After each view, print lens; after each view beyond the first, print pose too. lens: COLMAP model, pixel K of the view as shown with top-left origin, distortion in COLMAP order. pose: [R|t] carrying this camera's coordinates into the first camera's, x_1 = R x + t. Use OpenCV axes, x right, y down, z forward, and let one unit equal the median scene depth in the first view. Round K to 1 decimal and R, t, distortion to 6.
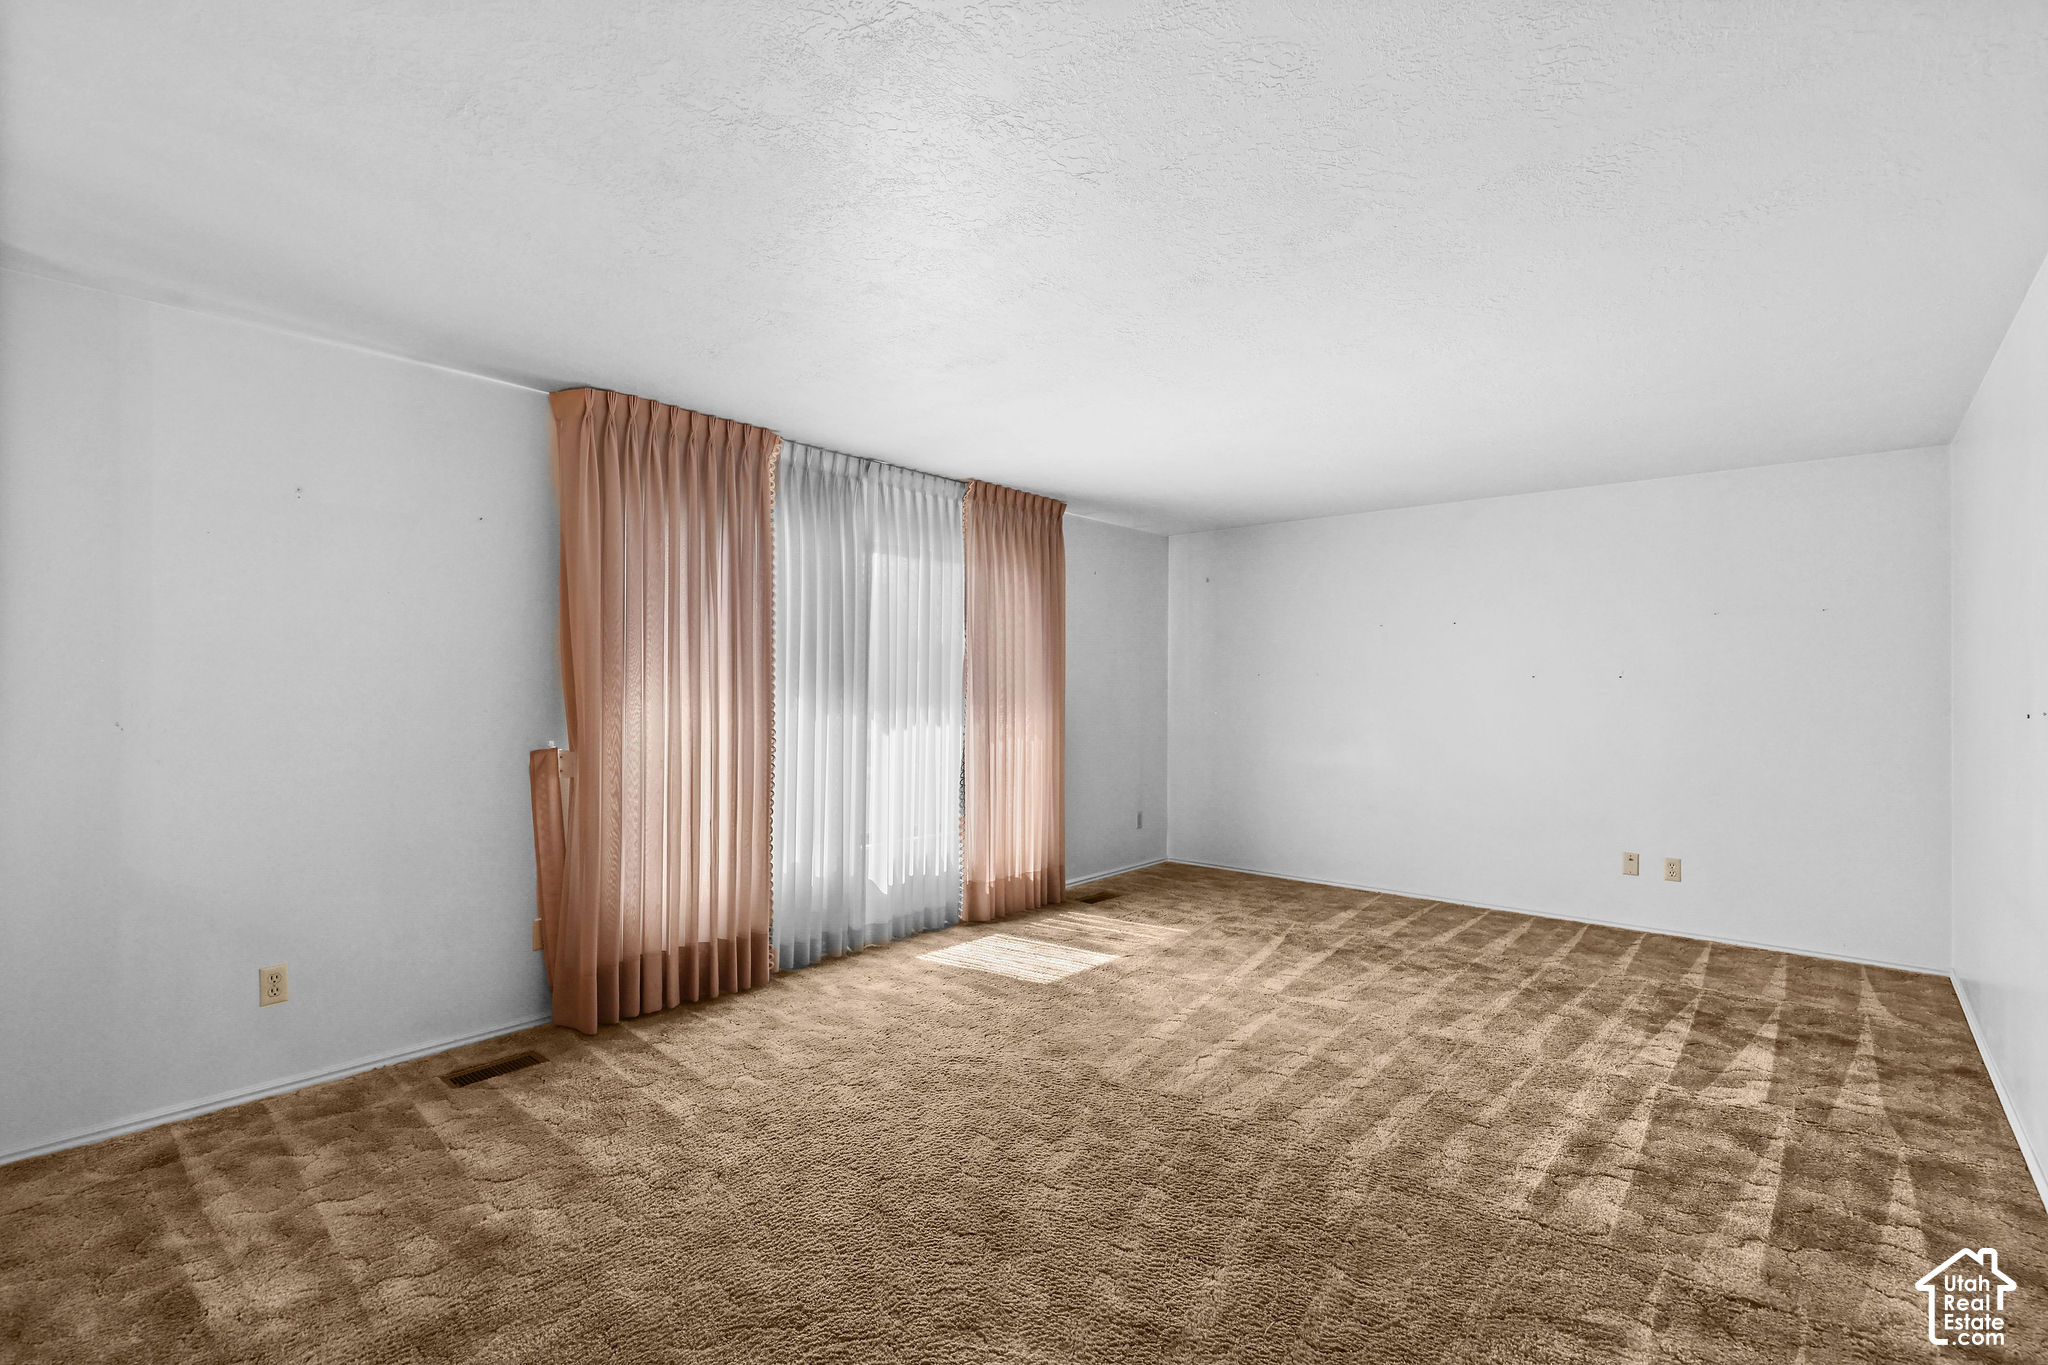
lens RADIAL K [[934.4, 0, 1024.0], [0, 934.4, 682.5], [0, 0, 1]] dist [-0.000985, 0.000183]
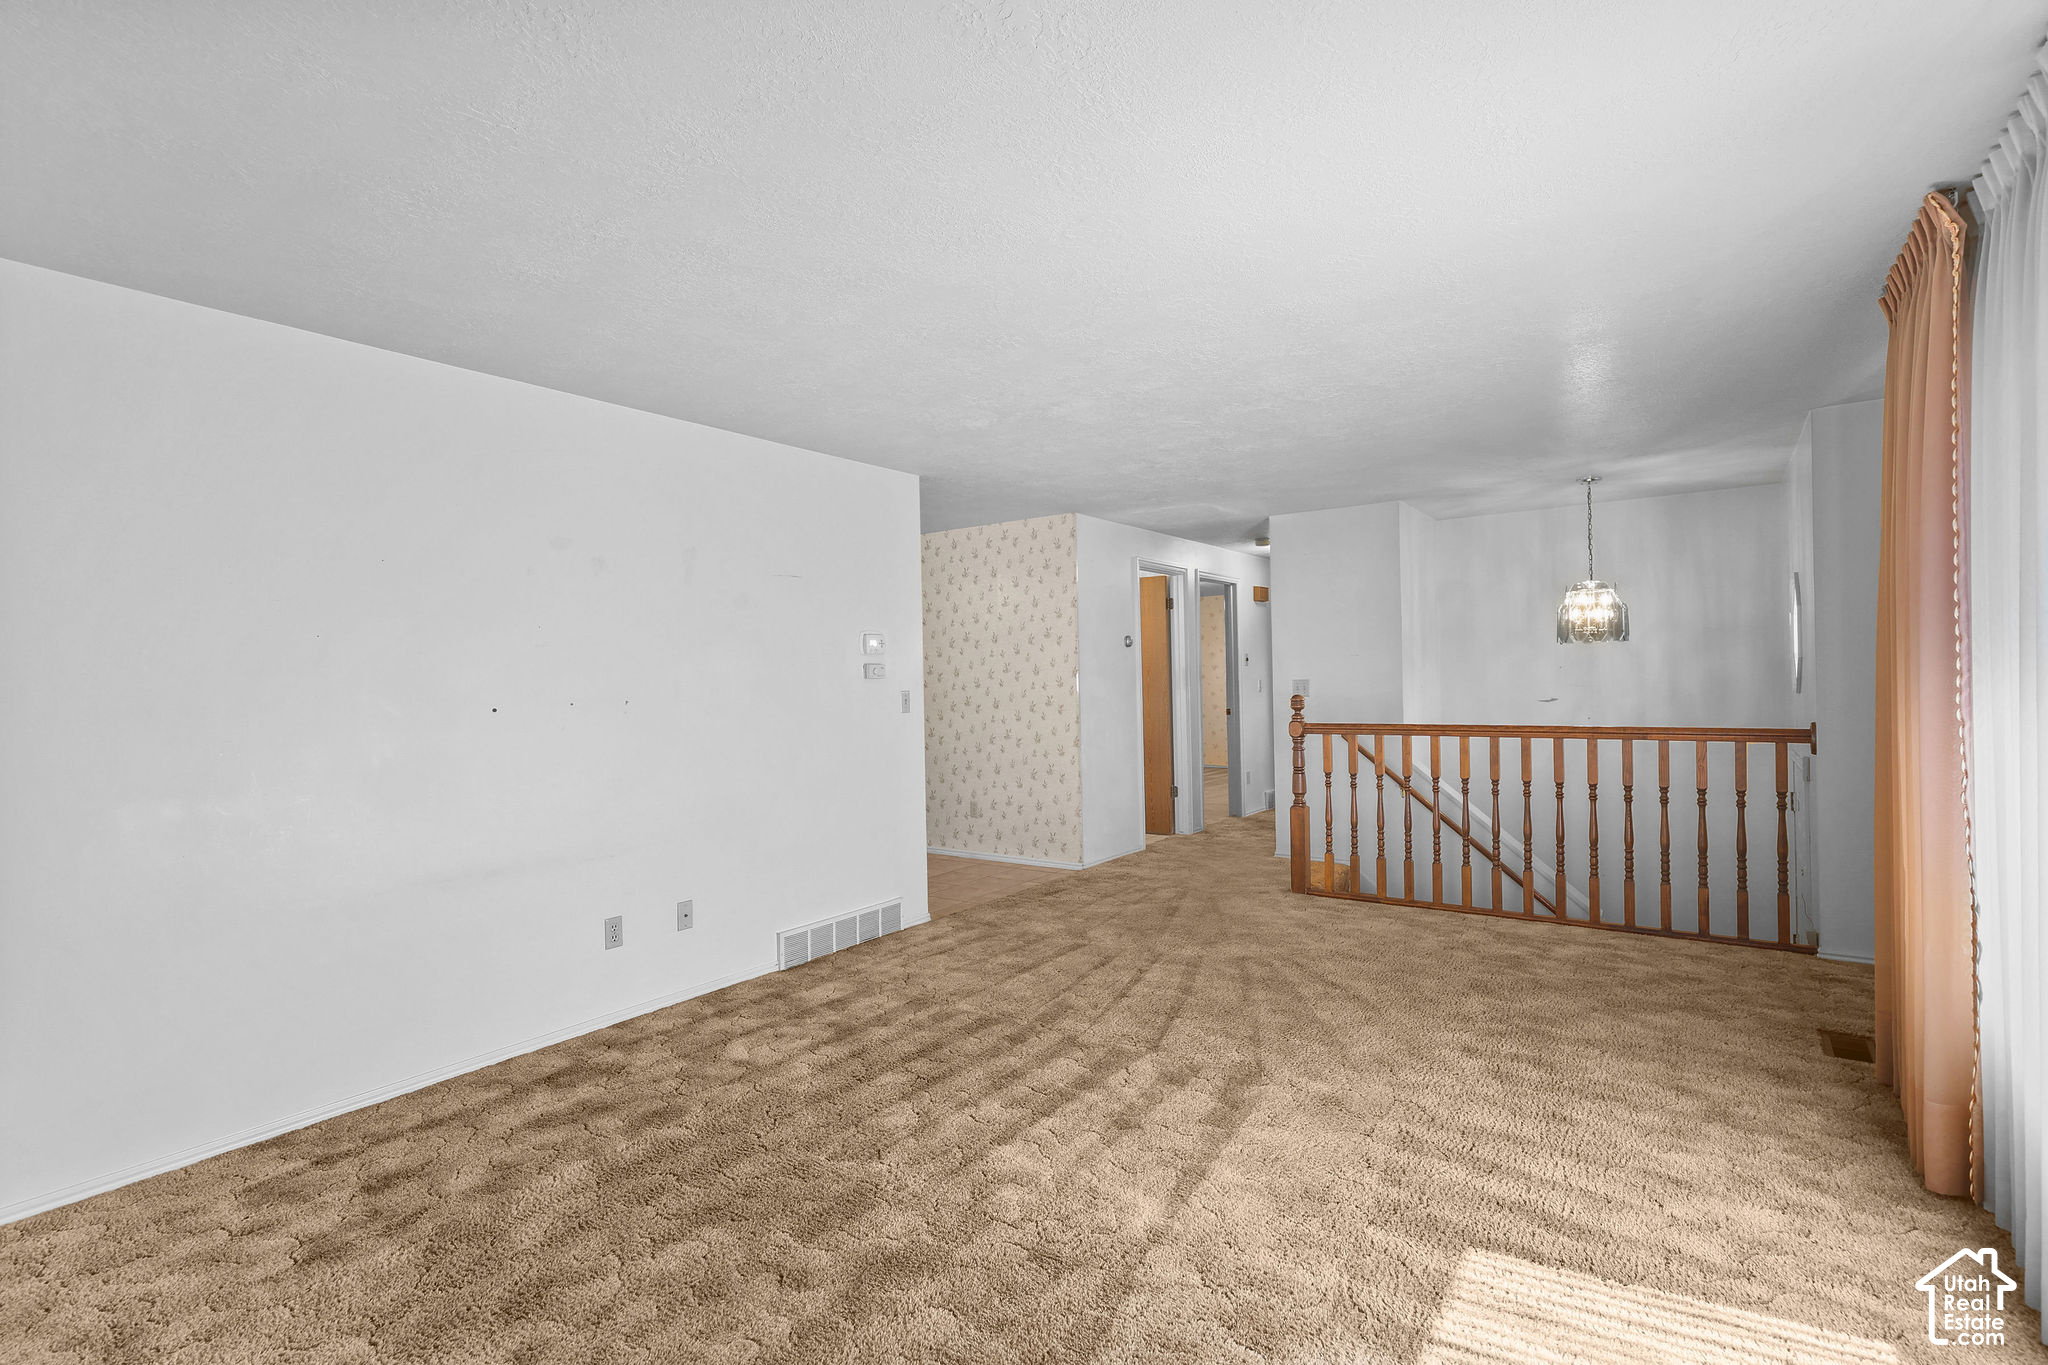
lens RADIAL K [[934.4, 0, 1024.0], [0, 934.4, 682.5], [0, 0, 1]] dist [-0.000985, 0.000183]
pose [[-0.996907, 0.015276, -0.077092, 0.481636], [0.015147, 0.999883, 0.002268, 0.009855], [0.077118, 0.001093, -0.997021, 2.374111]]
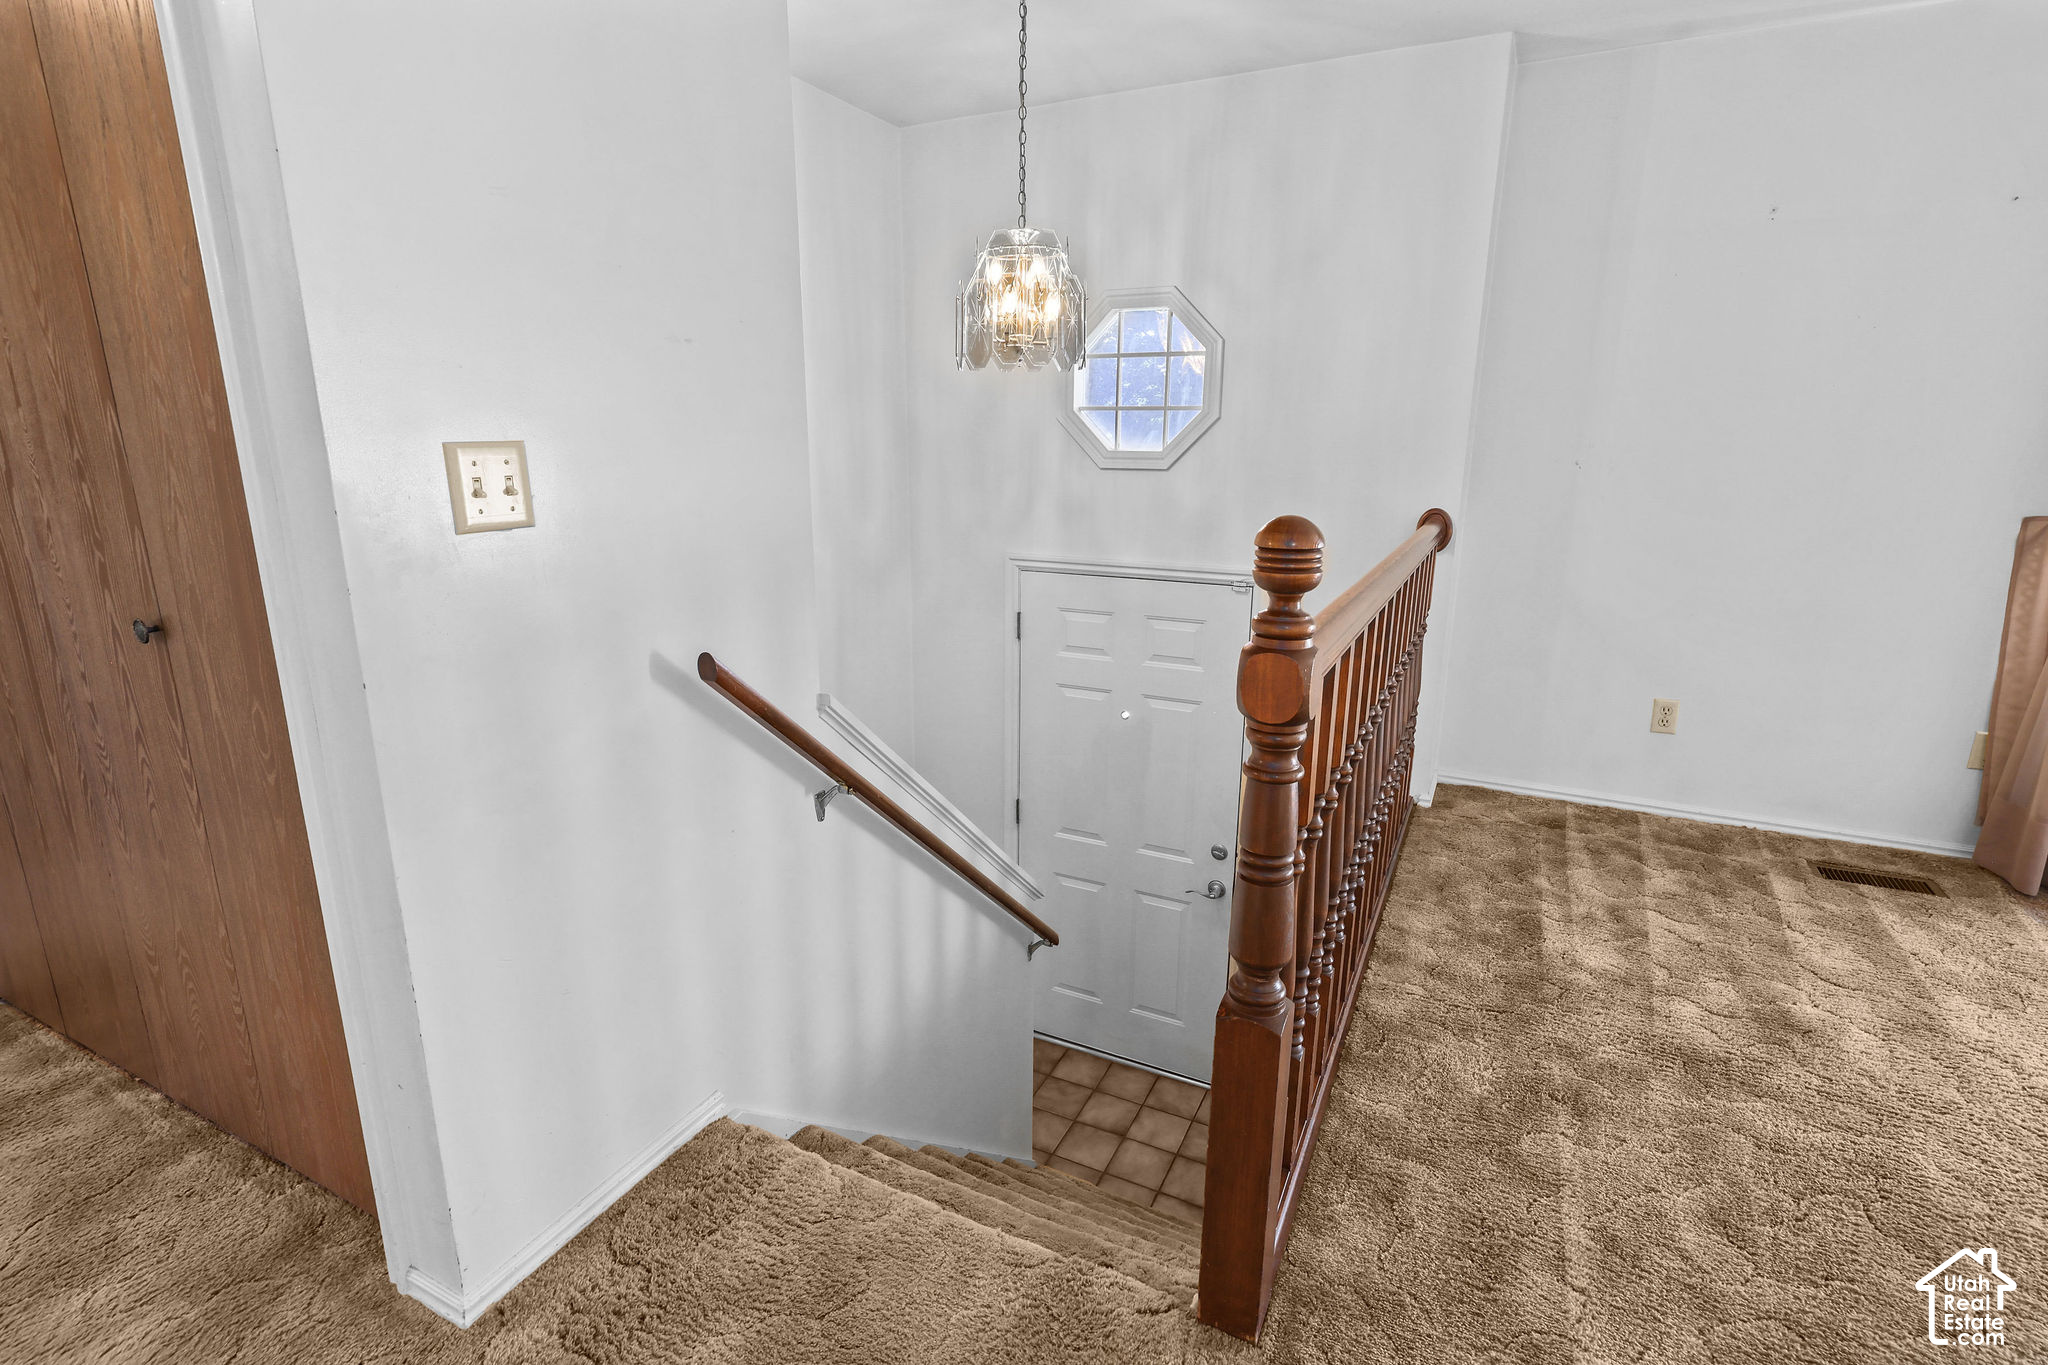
lens RADIAL K [[991.6, 0, 1024.0], [0, 991.6, 682.5], [0, 0, 1]] dist [0.004229, 0.000362]
pose [[0.246108, 0.232481, -0.940948, 0.092109], [0.001214, 0.970733, 0.240157, 0.012088], [0.969242, -0.060246, 0.238623, 0.017160]]
